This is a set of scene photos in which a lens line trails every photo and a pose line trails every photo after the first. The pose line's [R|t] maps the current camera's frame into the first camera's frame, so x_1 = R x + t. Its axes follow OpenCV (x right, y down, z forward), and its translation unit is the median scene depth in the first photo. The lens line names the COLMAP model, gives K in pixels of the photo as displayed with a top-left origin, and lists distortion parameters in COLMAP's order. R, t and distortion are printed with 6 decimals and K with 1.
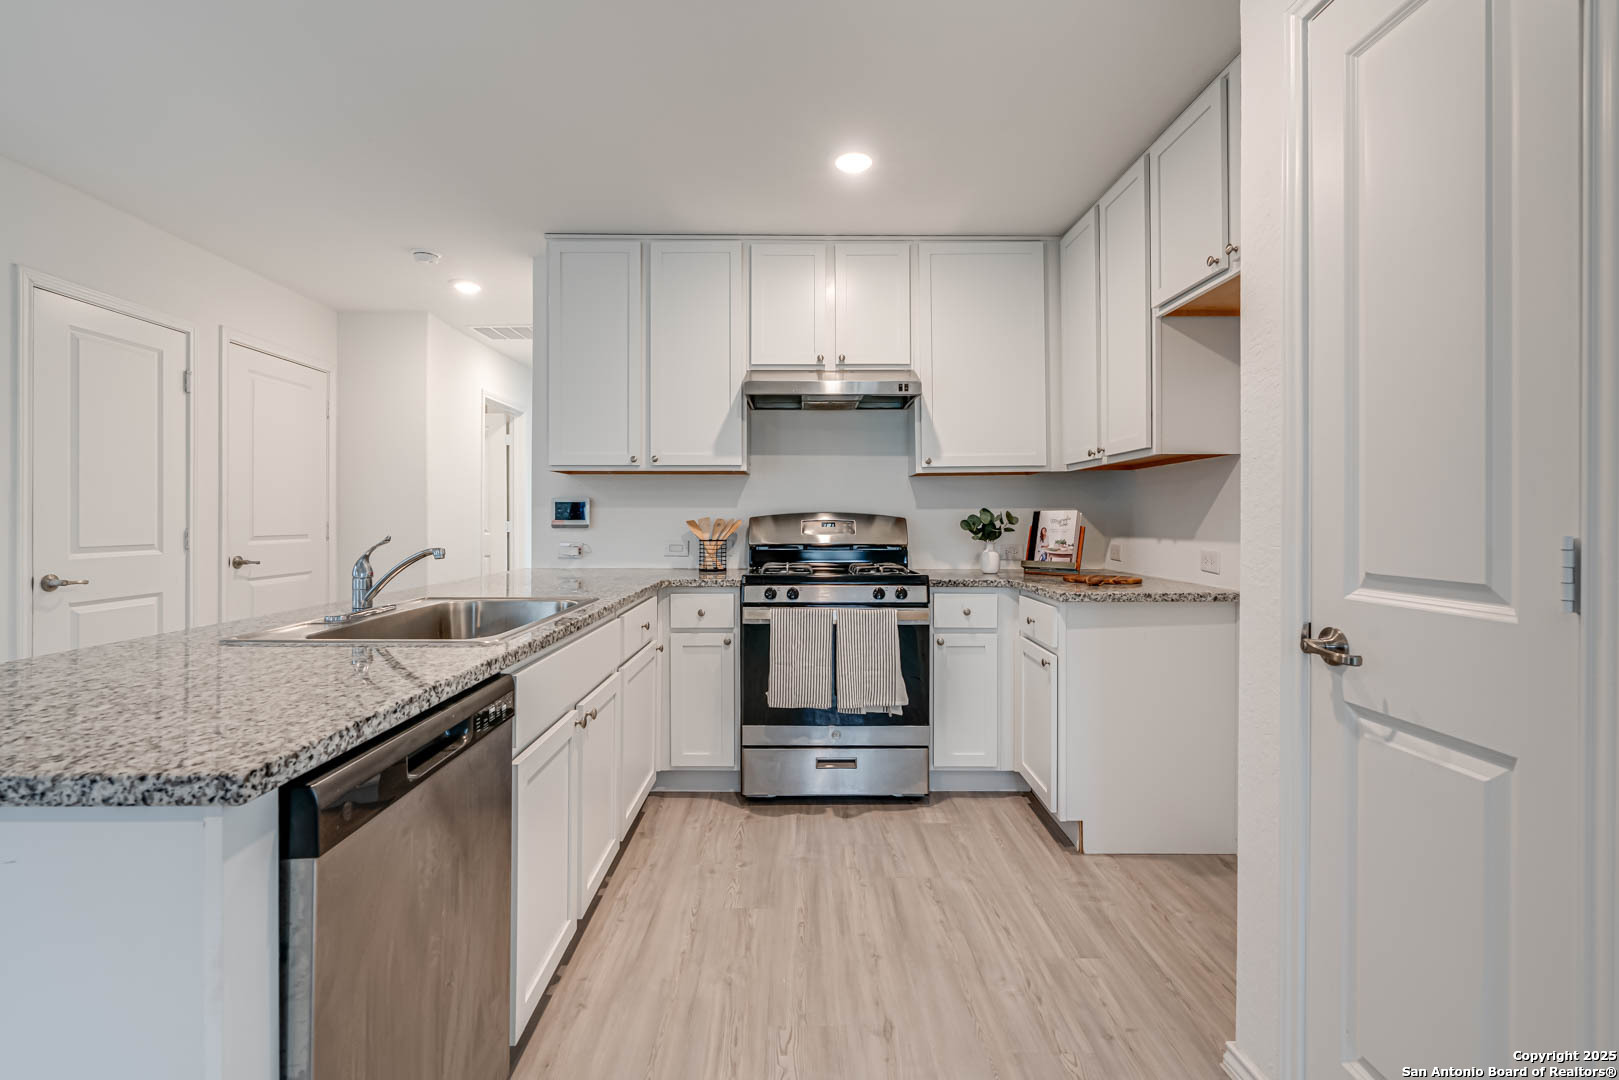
lens RADIAL K [[741.9, 0, 801.9], [0, 741.9, 516.4], [0, 0, 1]] dist [-0.010456, 0.001006]
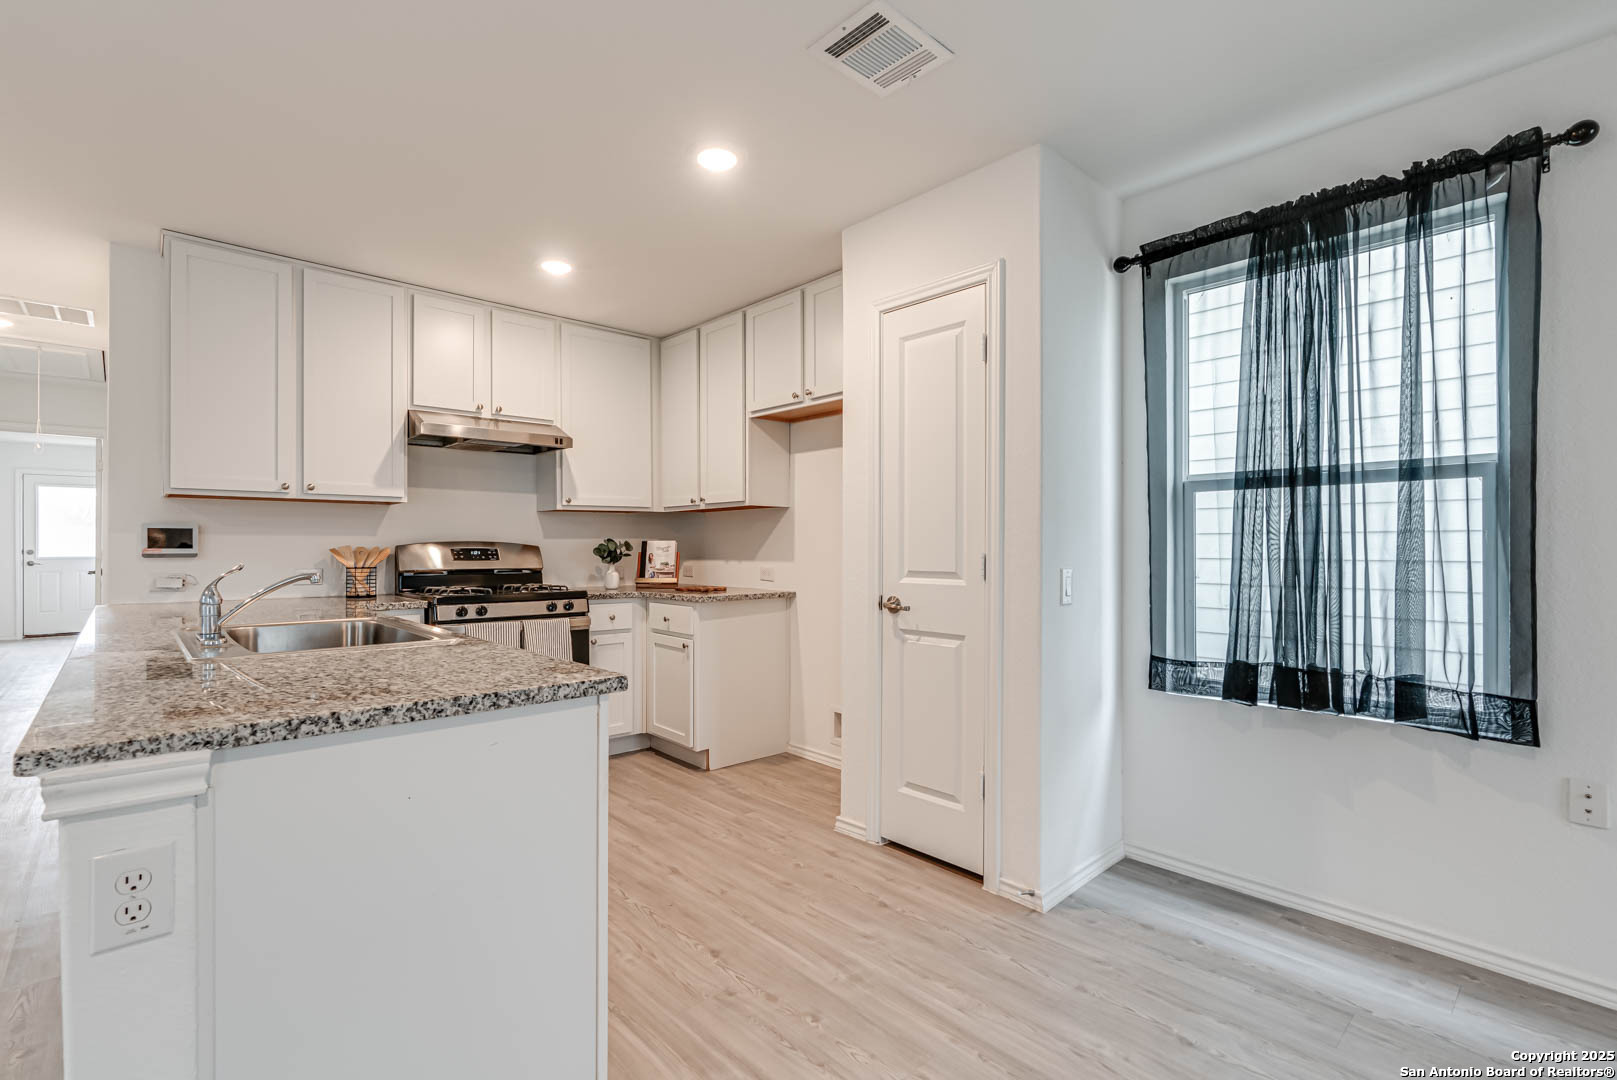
lens RADIAL K [[735.3, 0, 790.1], [0, 735.3, 544.3], [0, 0, 1]] dist [-0.003892, 0.000589]
pose [[0.746541, 0.001590, 0.665337, -0.411106], [-0.001970, 0.999998, -0.000180, -0.001538], [-0.665336, -0.001176, 0.746543, -0.185158]]
